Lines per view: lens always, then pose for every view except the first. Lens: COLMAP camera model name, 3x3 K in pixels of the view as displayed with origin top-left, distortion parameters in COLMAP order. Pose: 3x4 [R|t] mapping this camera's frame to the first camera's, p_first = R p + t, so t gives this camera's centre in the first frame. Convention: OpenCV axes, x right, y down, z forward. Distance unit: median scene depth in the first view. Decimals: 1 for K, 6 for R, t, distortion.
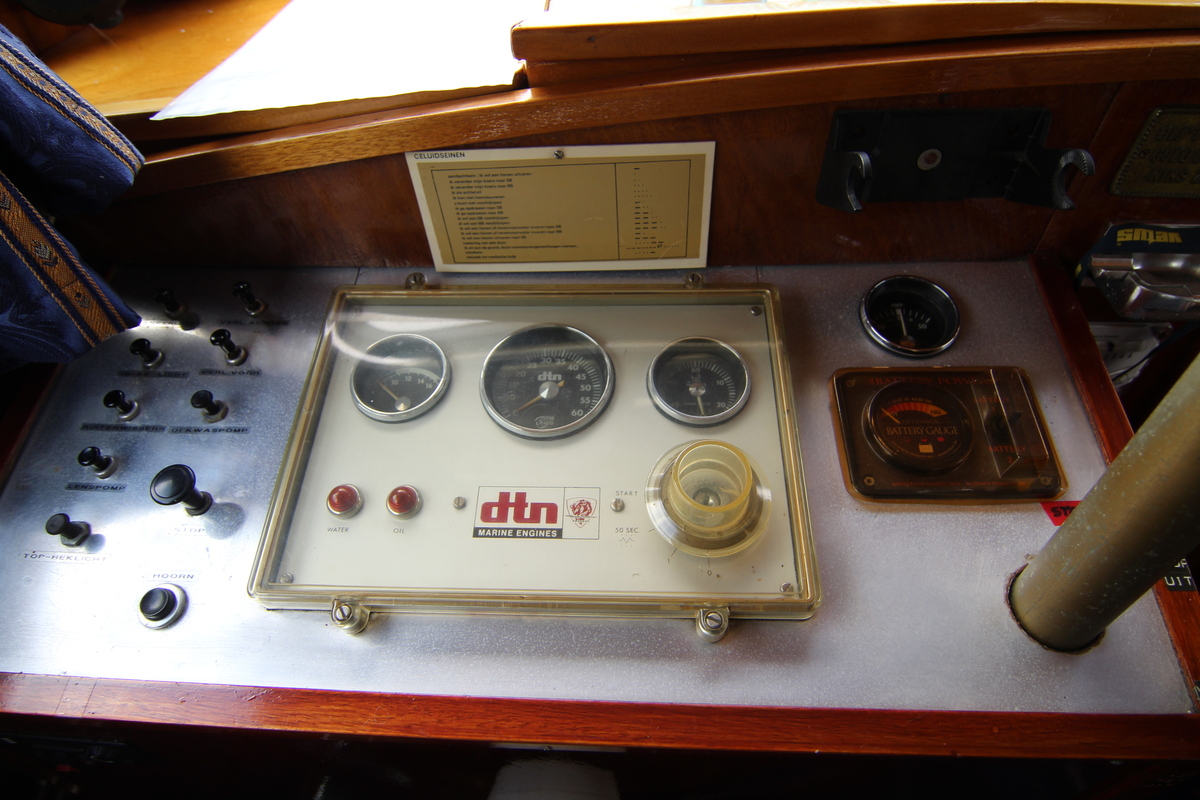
lens RADIAL K [[677.1, 0, 596.6], [0, 677.1, 400.4], [0, 0, 1]] dist [-0.005693, -0.014465]
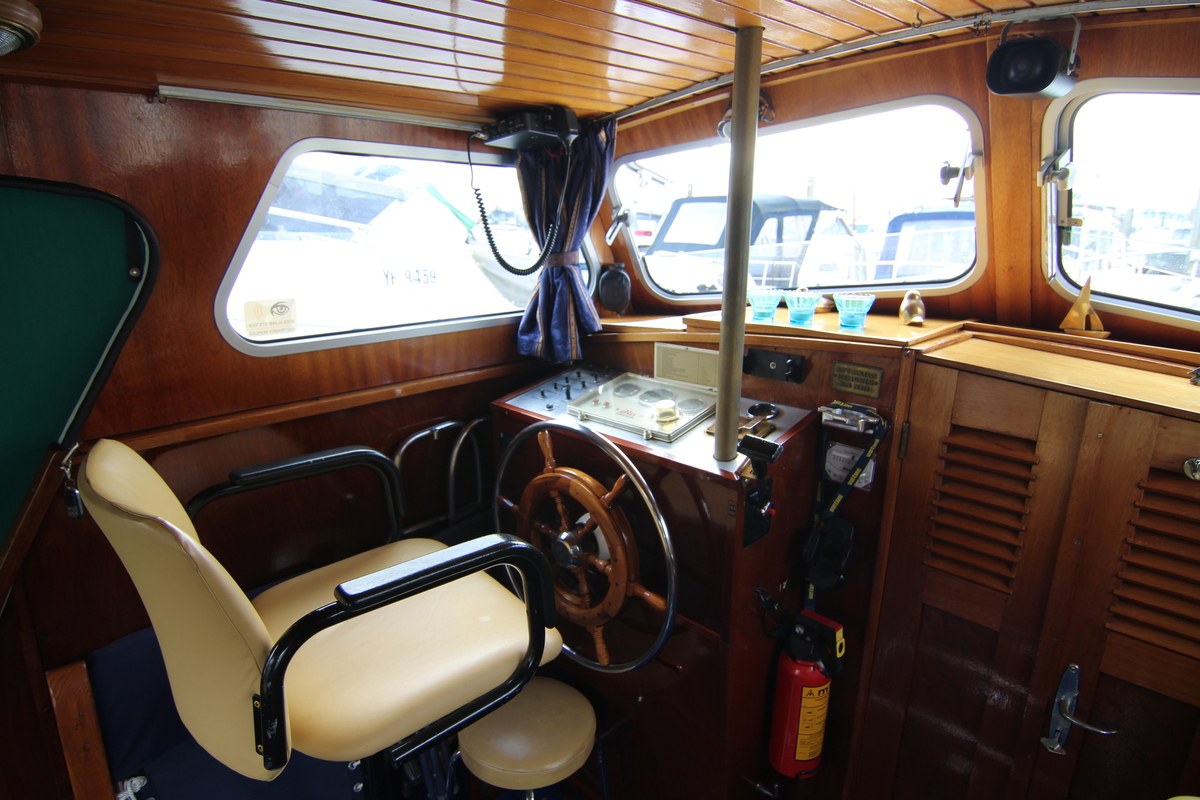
lens RADIAL K [[677.1, 0, 596.6], [0, 677.1, 400.4], [0, 0, 1]] dist [-0.005693, -0.014465]
pose [[0.740201, 0.214564, -0.637232, 2.015799], [-0.514392, 0.791033, -0.331161, 1.354313], [0.433016, 0.572912, 0.695894, -1.648464]]
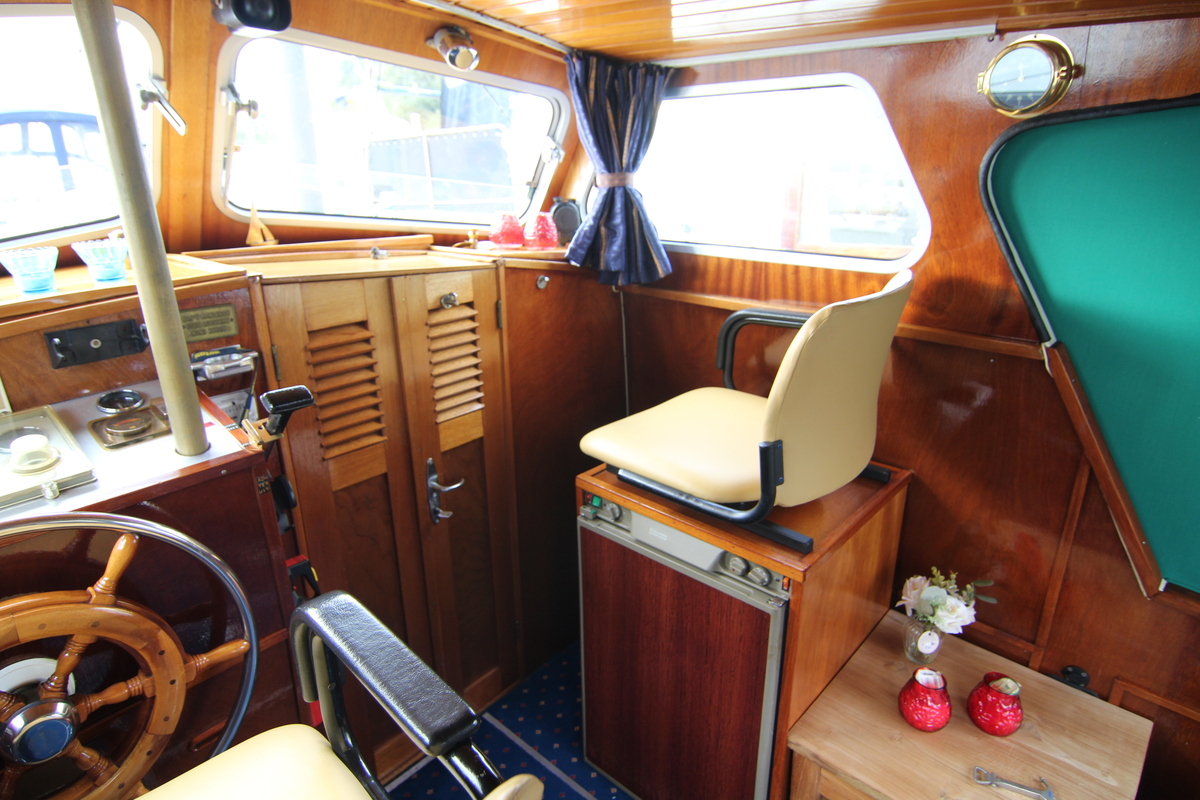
lens RADIAL K [[677.1, 0, 596.6], [0, 677.1, 400.4], [0, 0, 1]] dist [-0.005693, -0.014465]
pose [[0.628492, -0.236932, 0.740852, -0.268642], [0.559897, 0.798969, -0.219463, 1.459509], [-0.539920, 0.552731, 0.634803, -1.567565]]
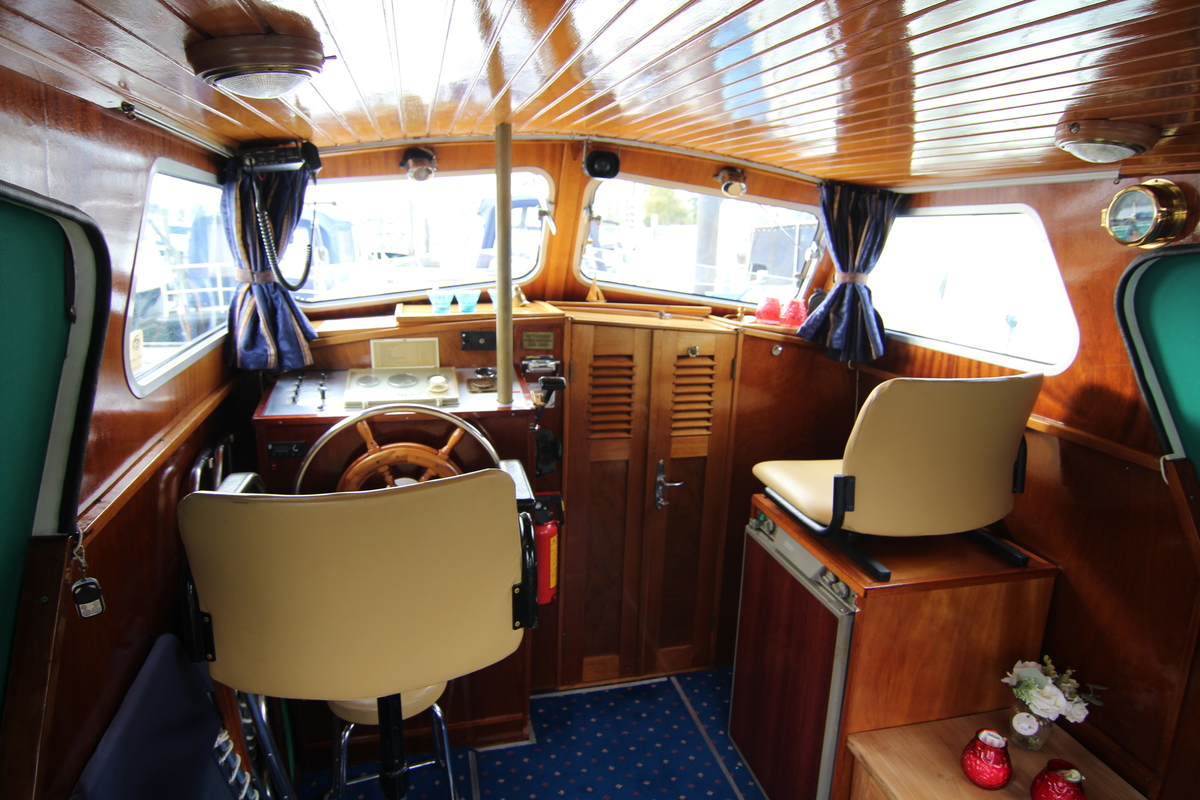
lens RADIAL K [[677.1, 0, 596.6], [0, 677.1, 400.4], [0, 0, 1]] dist [-0.005693, -0.014465]
pose [[0.954879, -0.007083, 0.296909, -0.184635], [0.169182, 0.834627, -0.524191, 2.721174], [-0.244096, 0.550770, 0.798166, -2.905037]]
